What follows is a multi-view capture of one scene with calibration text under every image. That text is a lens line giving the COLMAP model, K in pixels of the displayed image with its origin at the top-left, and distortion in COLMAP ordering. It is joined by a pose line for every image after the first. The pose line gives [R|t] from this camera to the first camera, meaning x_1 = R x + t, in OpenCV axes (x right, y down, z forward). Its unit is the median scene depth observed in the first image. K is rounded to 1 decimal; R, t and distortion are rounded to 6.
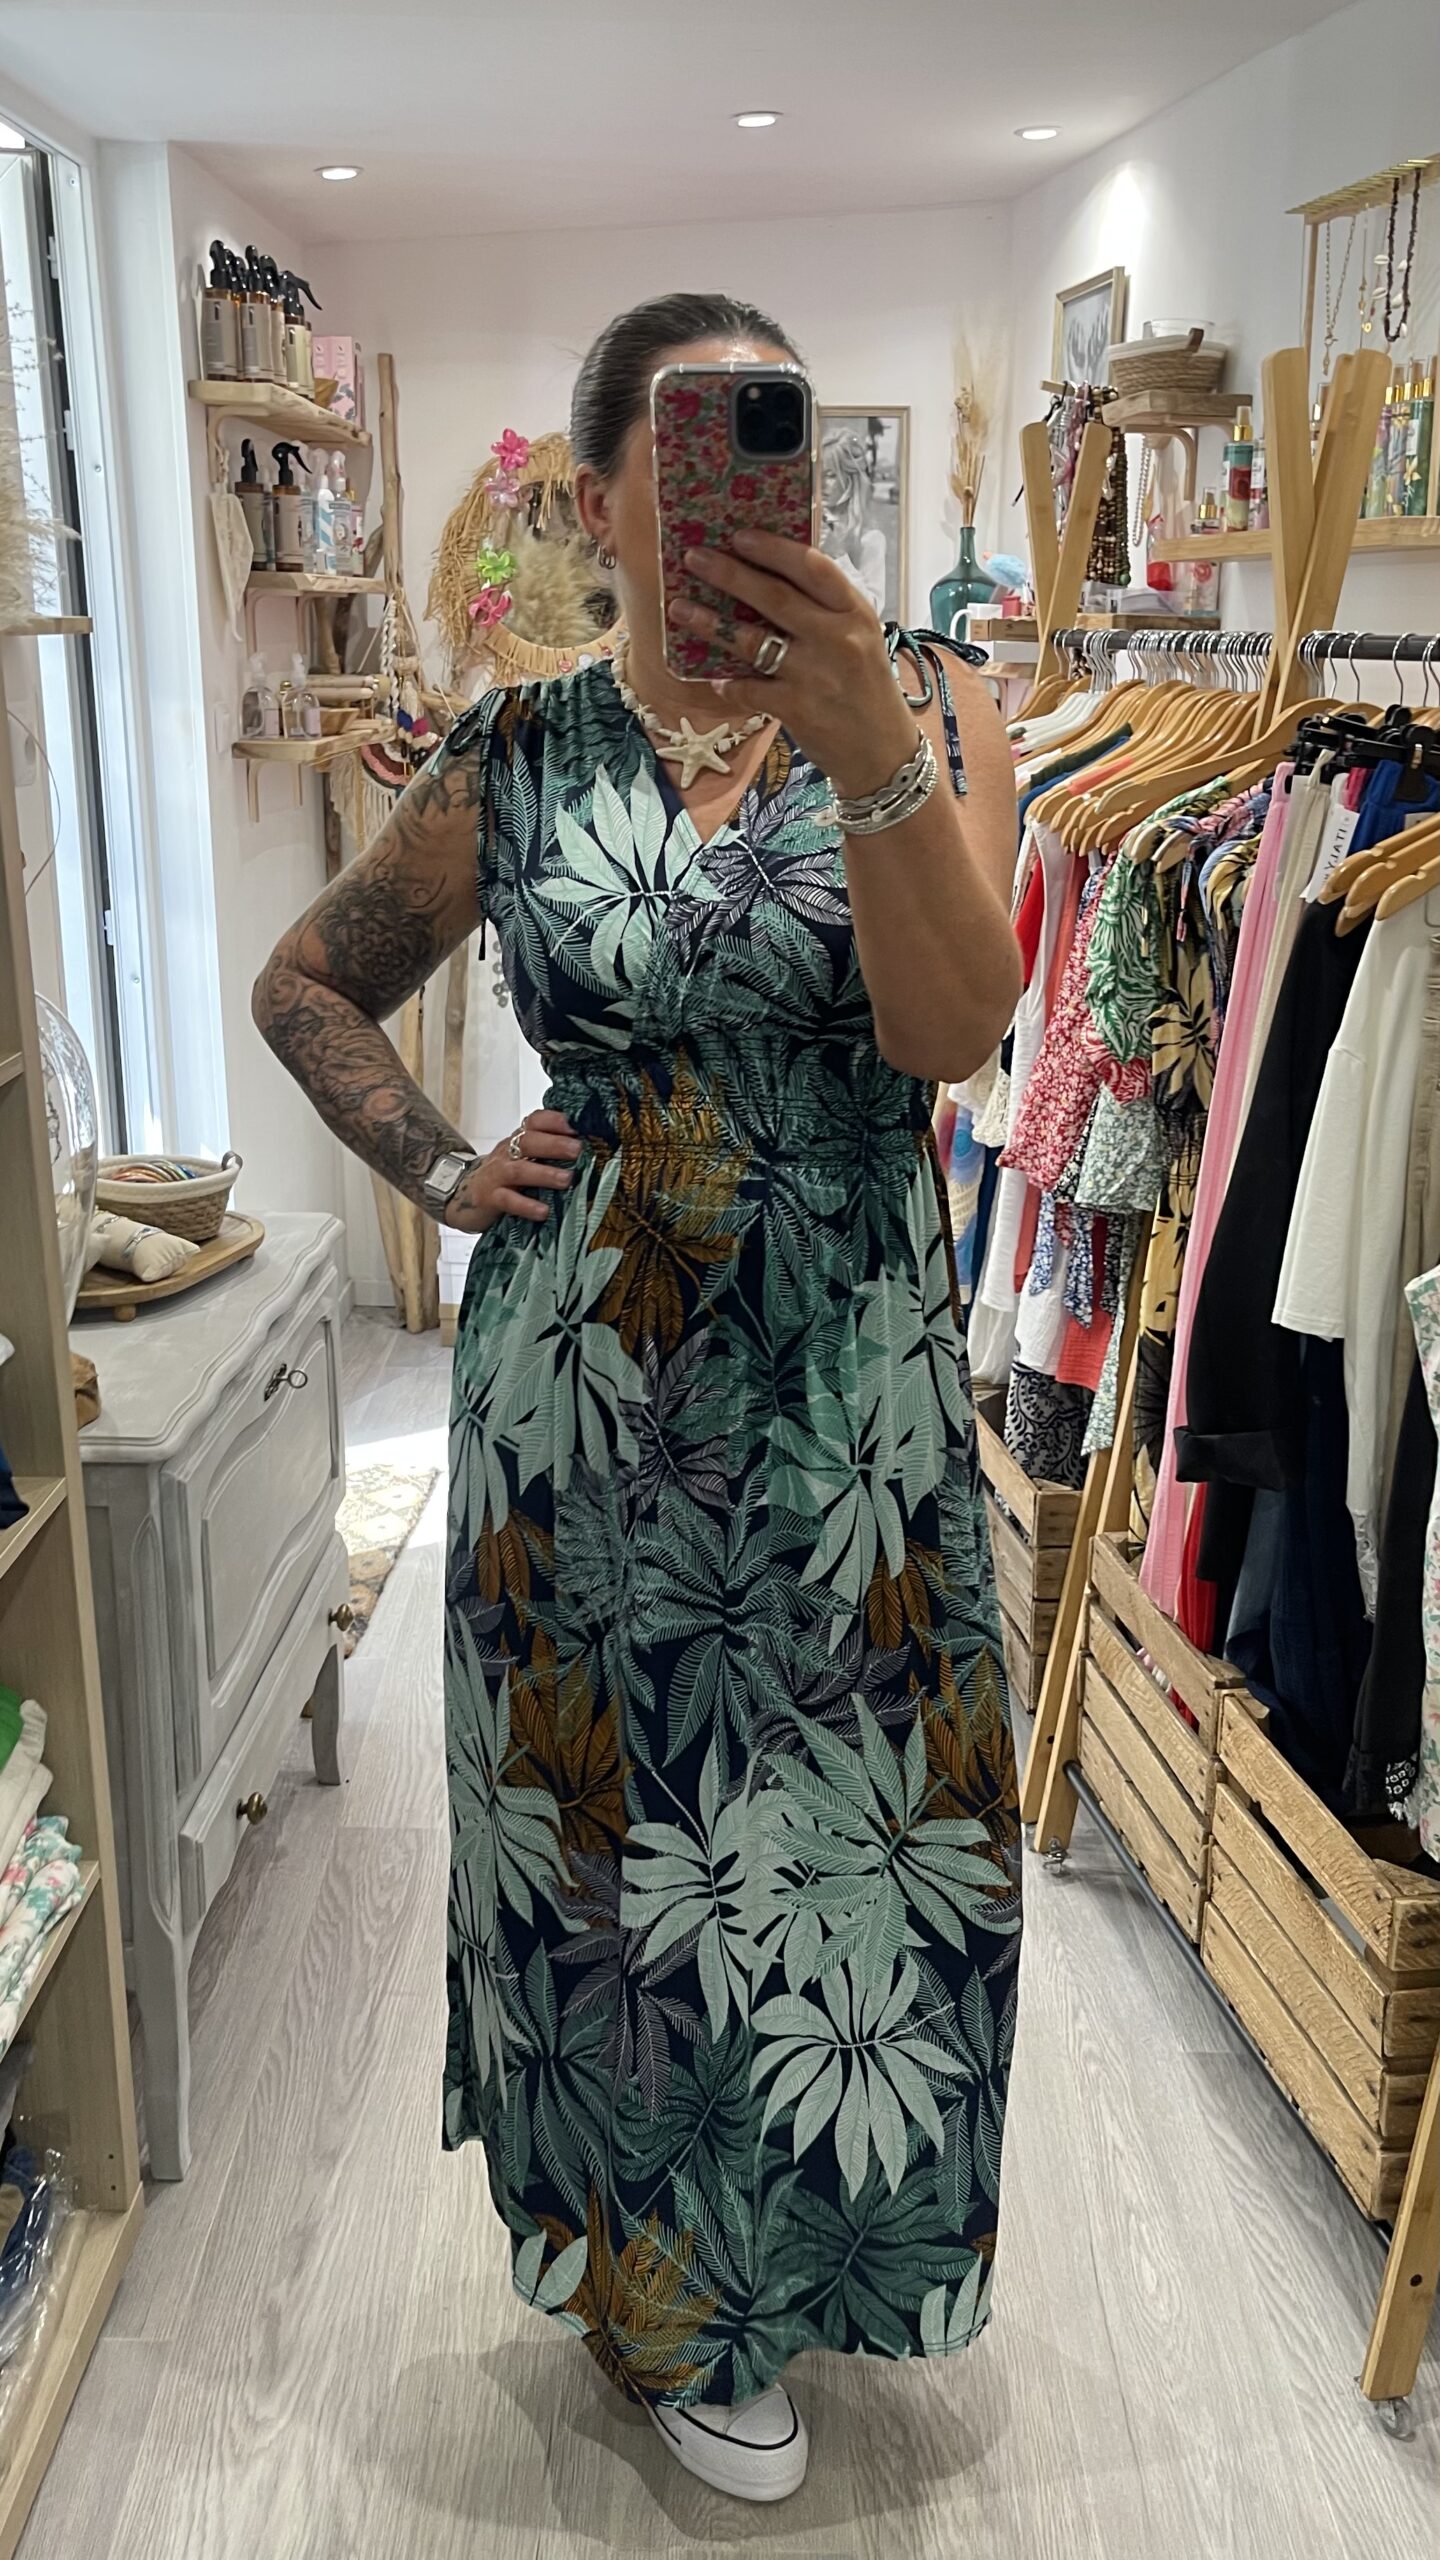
lens RADIAL K [[2389.6, 0, 735.2], [0, 2389.6, 1279.1], [0, 0, 1]] dist [0.037262, -0.005829]
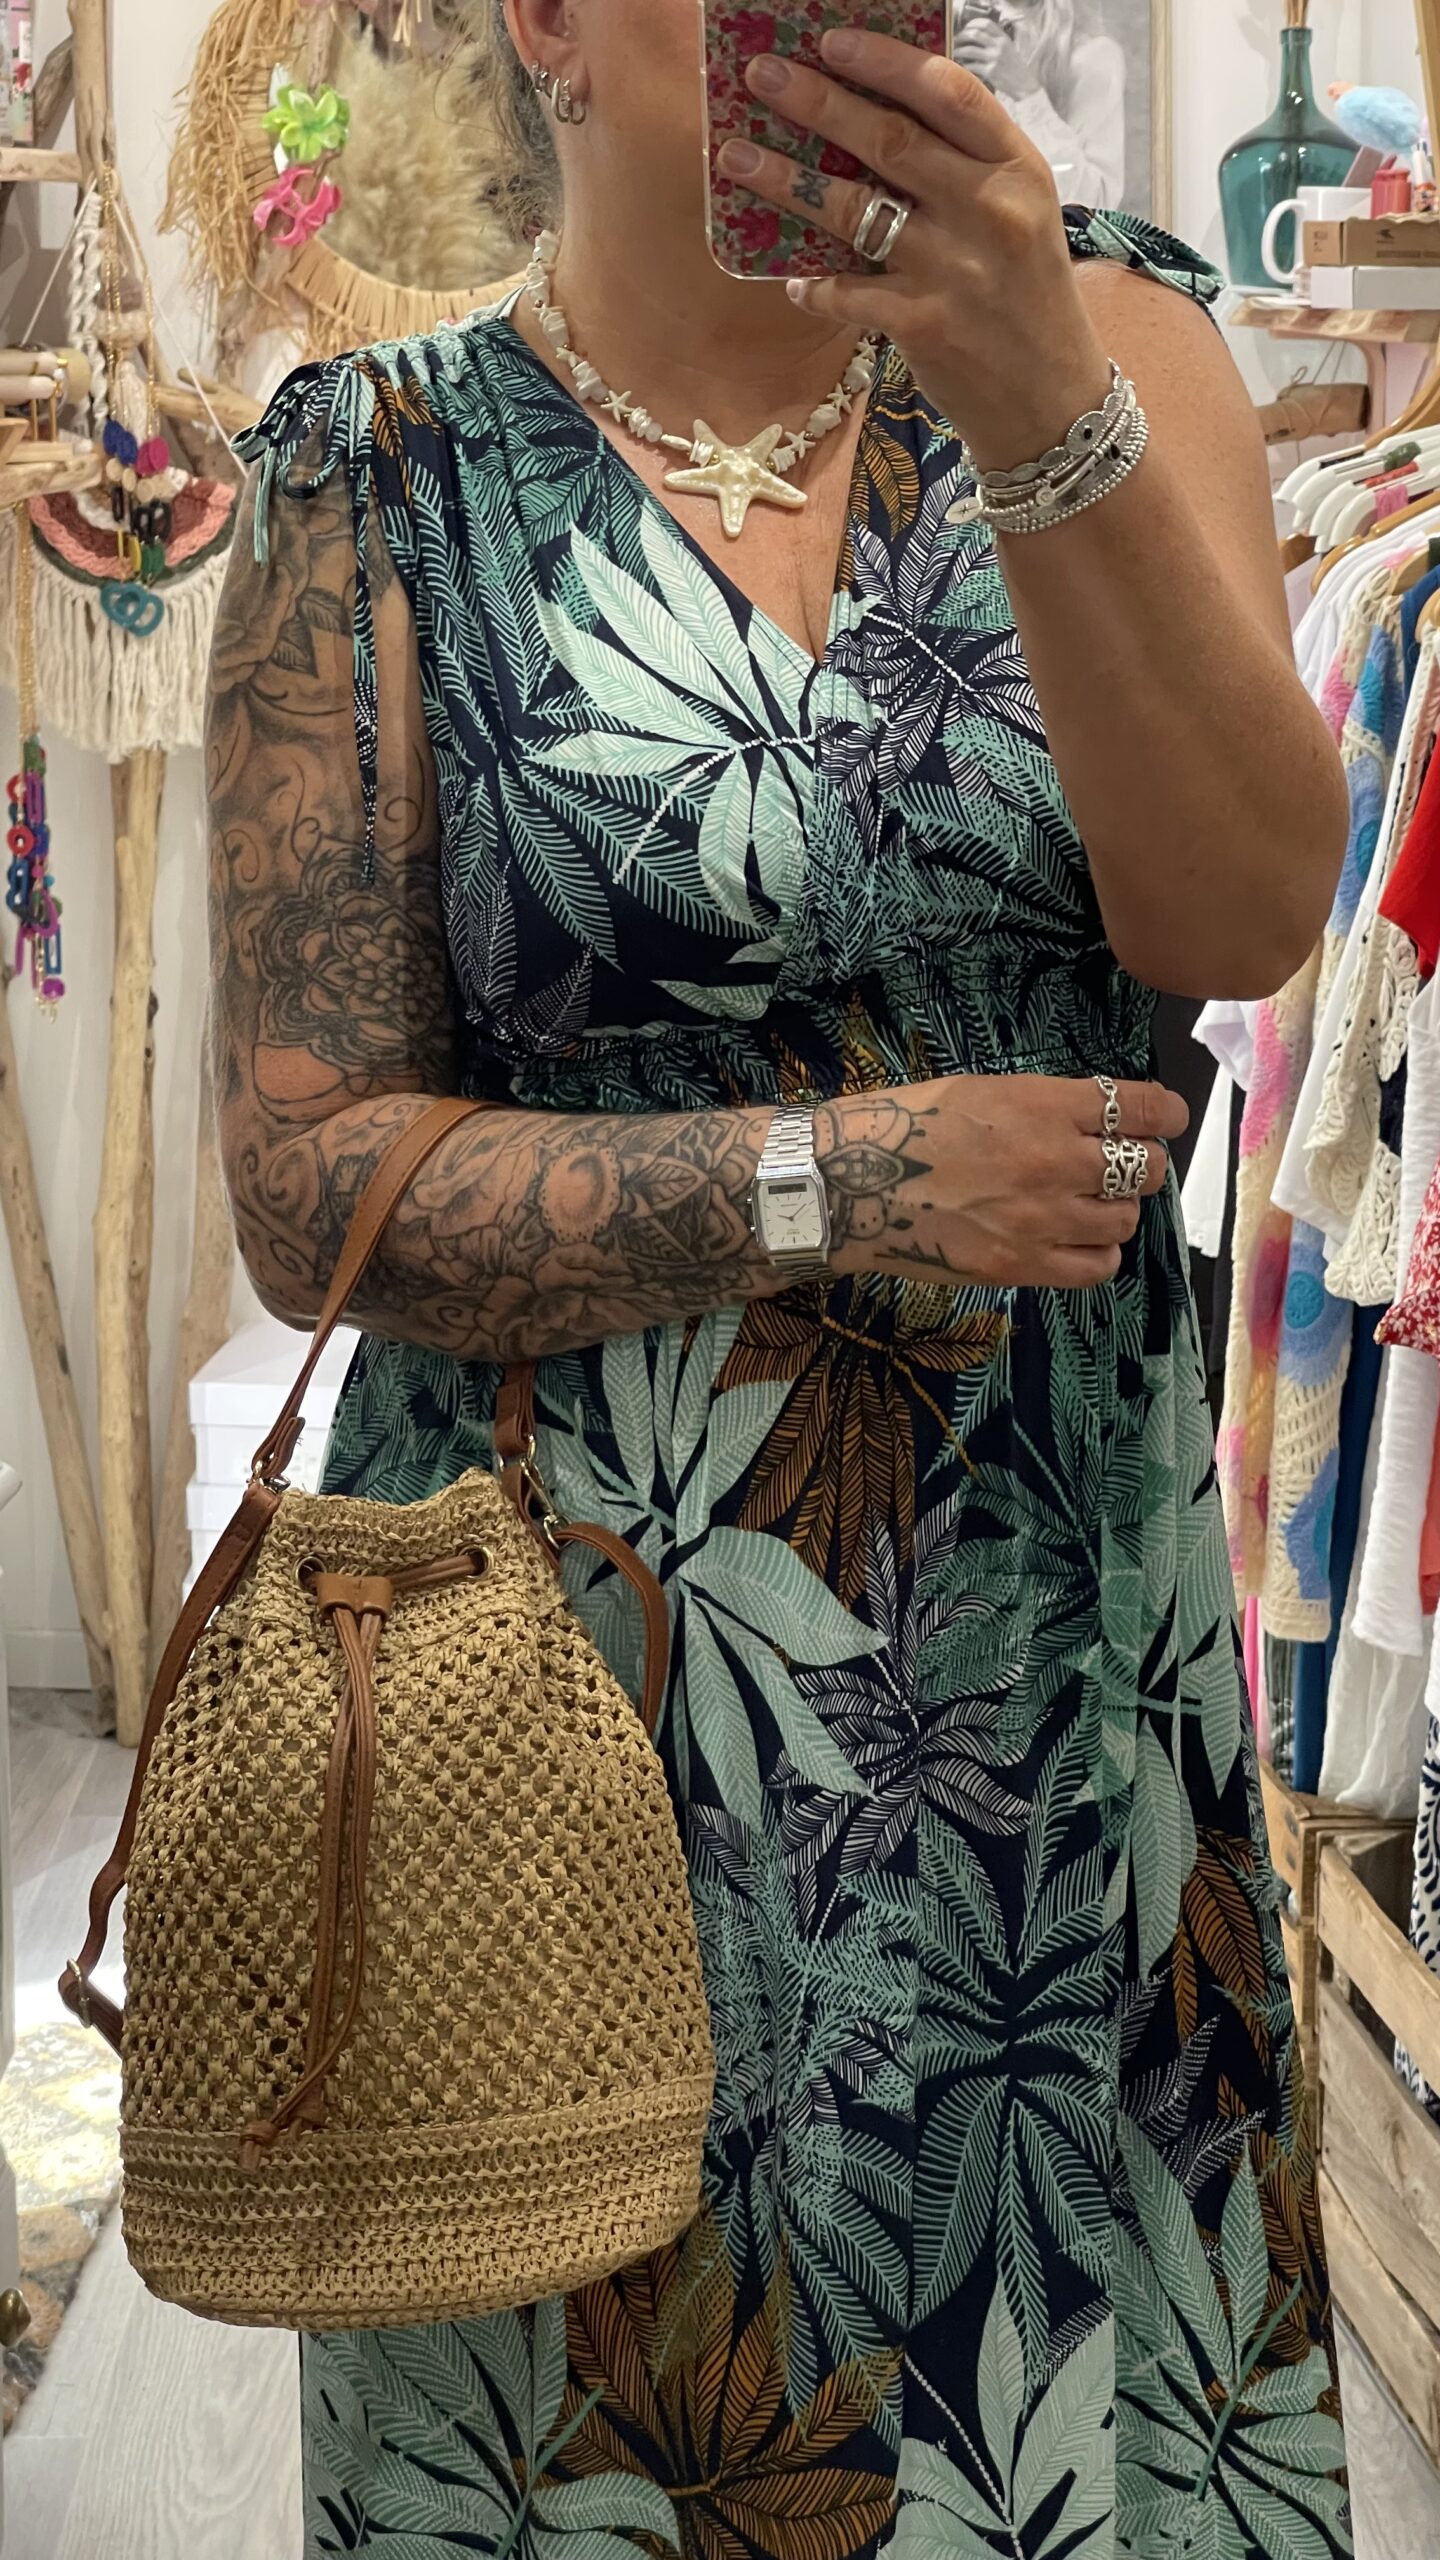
lens RADIAL K [[5800.0, 0, 721.3], [0, 5800.0, 1286.4], [0, 0, 1]] dist [0.239438, 0.126688]
pose [[0.999940, -0.009984, -0.004547, -0.017368], [0.009572, 0.996495, -0.083109, 0.037877], [0.005361, 0.083060, 0.996530, -0.171982]]
